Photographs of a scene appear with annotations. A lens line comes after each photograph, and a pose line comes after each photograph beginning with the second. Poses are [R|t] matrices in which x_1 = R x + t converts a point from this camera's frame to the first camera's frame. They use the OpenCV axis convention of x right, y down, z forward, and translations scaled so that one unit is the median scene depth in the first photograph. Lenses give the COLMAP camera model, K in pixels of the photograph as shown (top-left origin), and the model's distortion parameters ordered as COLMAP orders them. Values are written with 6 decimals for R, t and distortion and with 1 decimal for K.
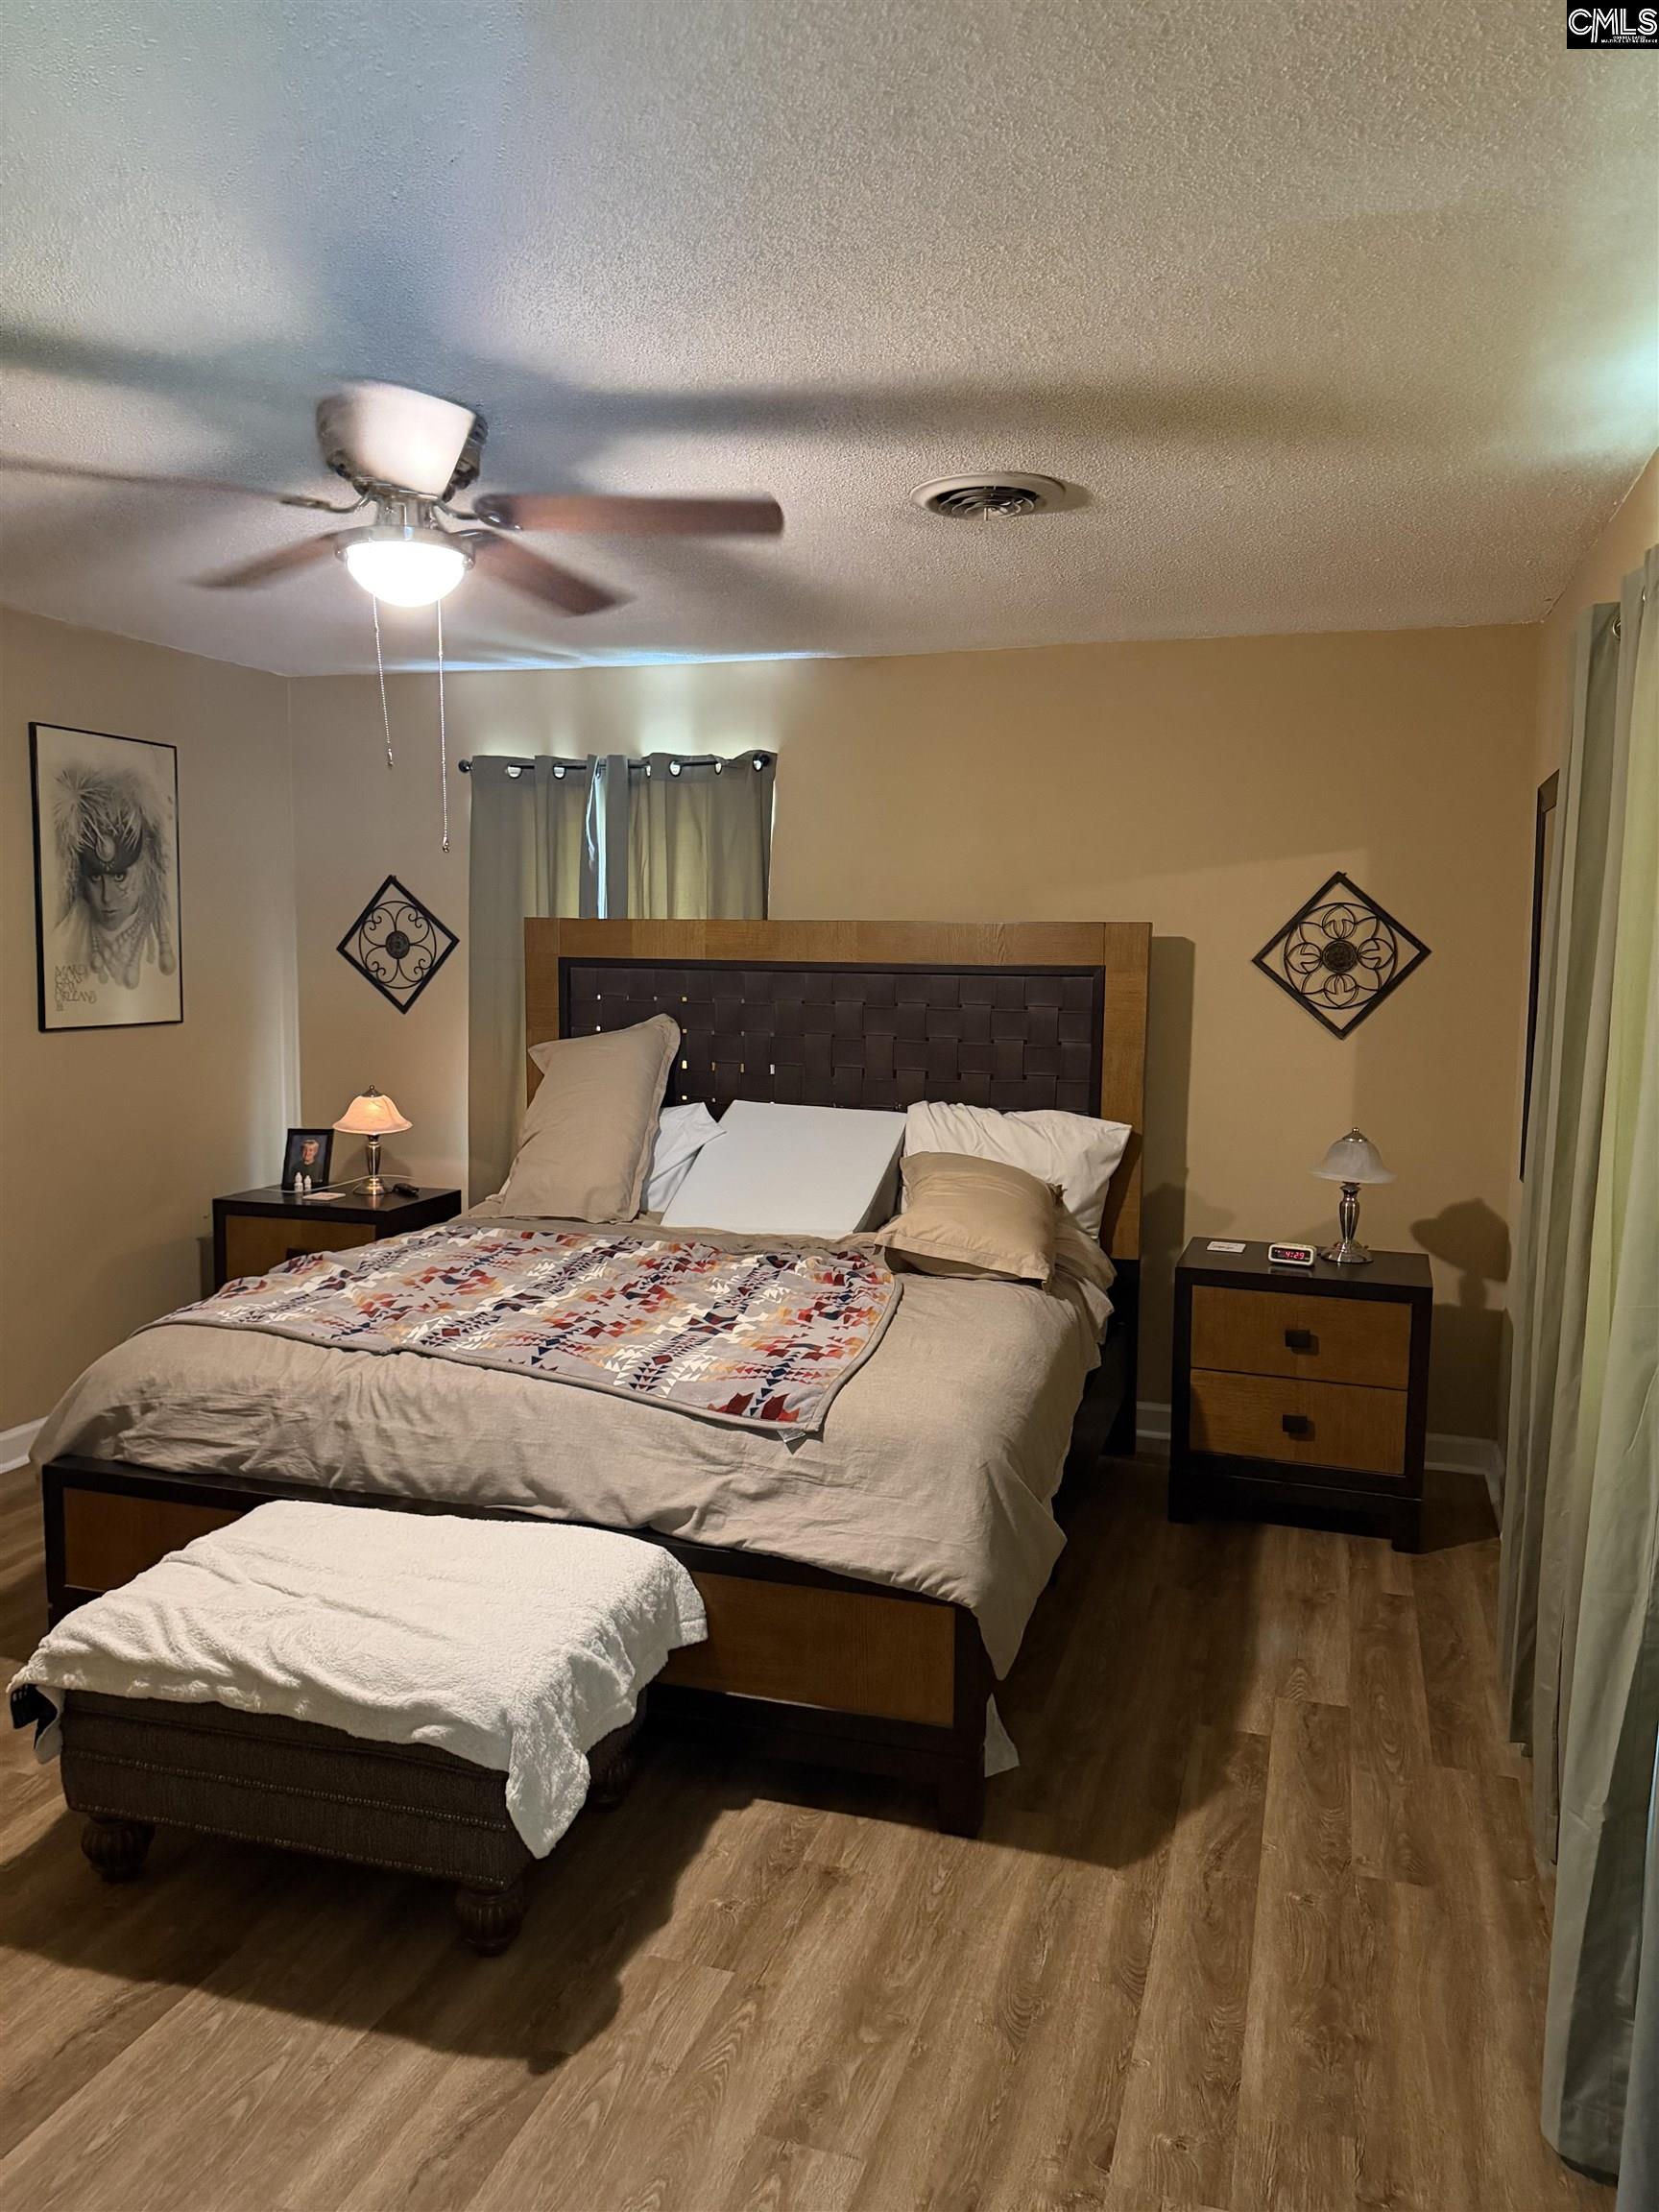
lens RADIAL K [[1585.2, 0, 829.5], [0, 1585.2, 1106.0], [0, 0, 1]] dist [0.046290, -0.076552]
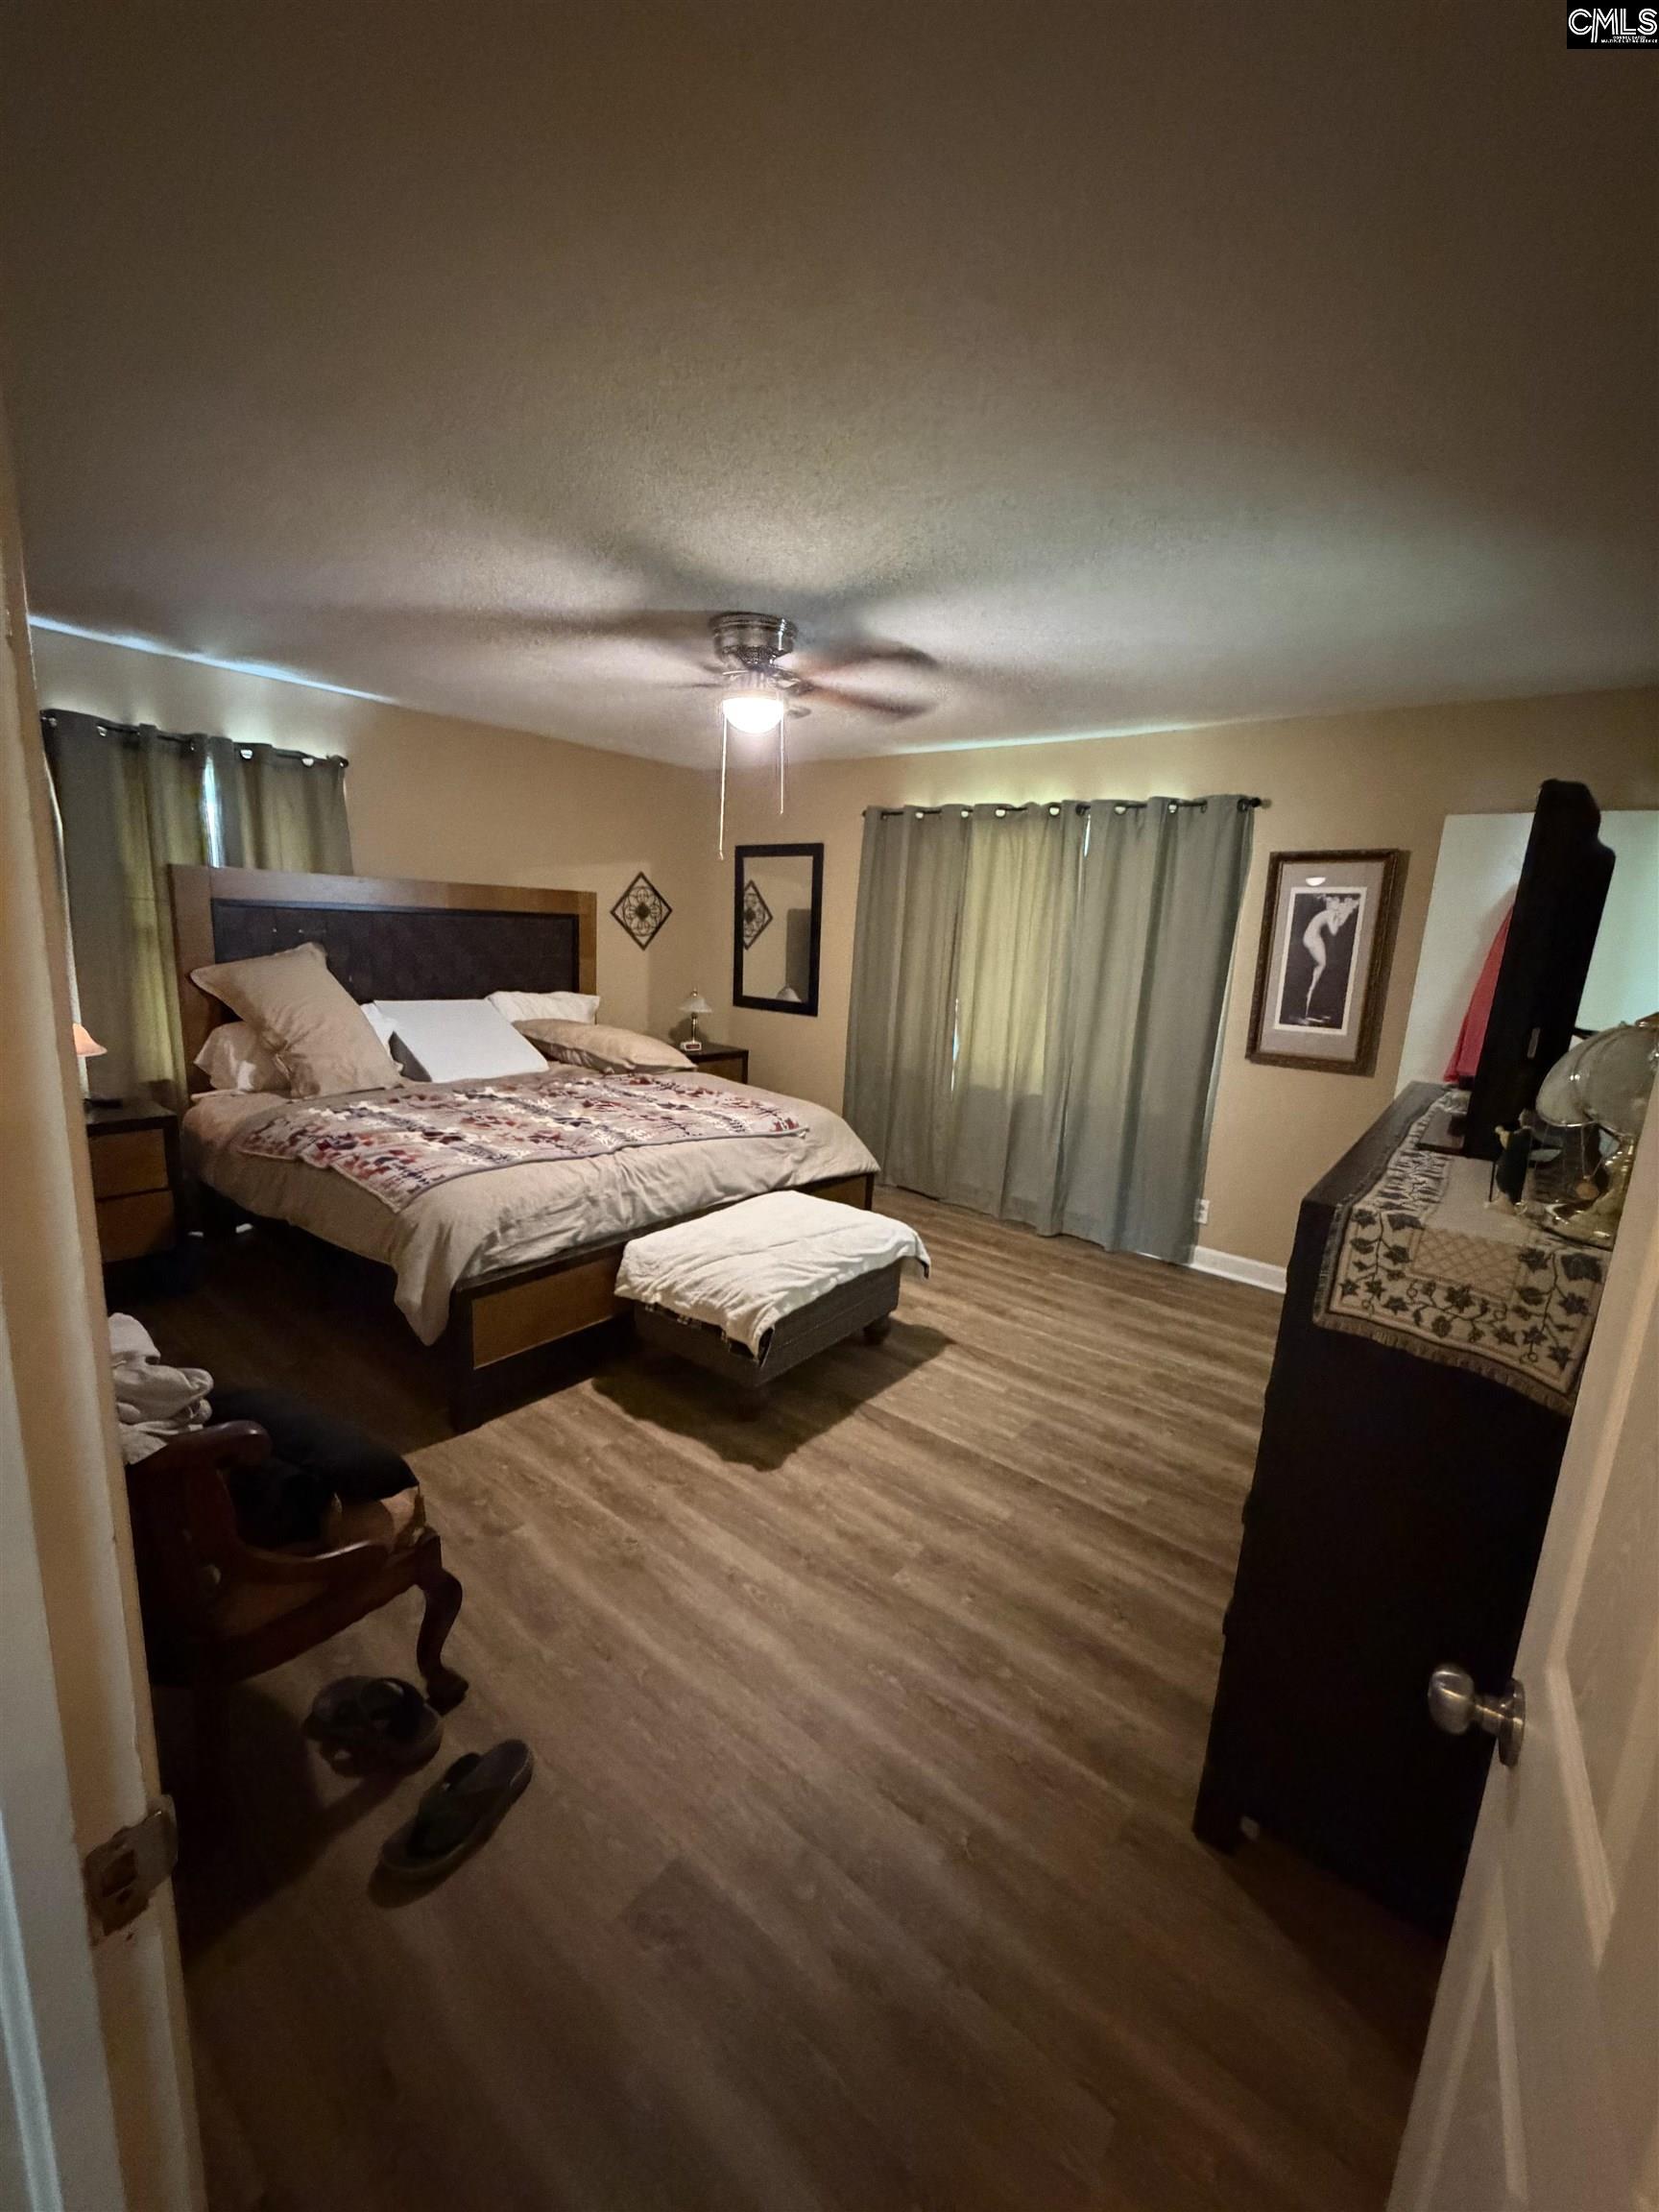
lens RADIAL K [[906.6, 0, 829.5], [0, 906.6, 1106.0], [0, 0, 1]] dist [0.000954, 0.000001]
pose [[0.361292, -0.181107, 0.914696, -1.130748], [0.047194, 0.983251, 0.176039, -0.056927], [-0.931258, -0.020434, 0.363788, 0.449117]]
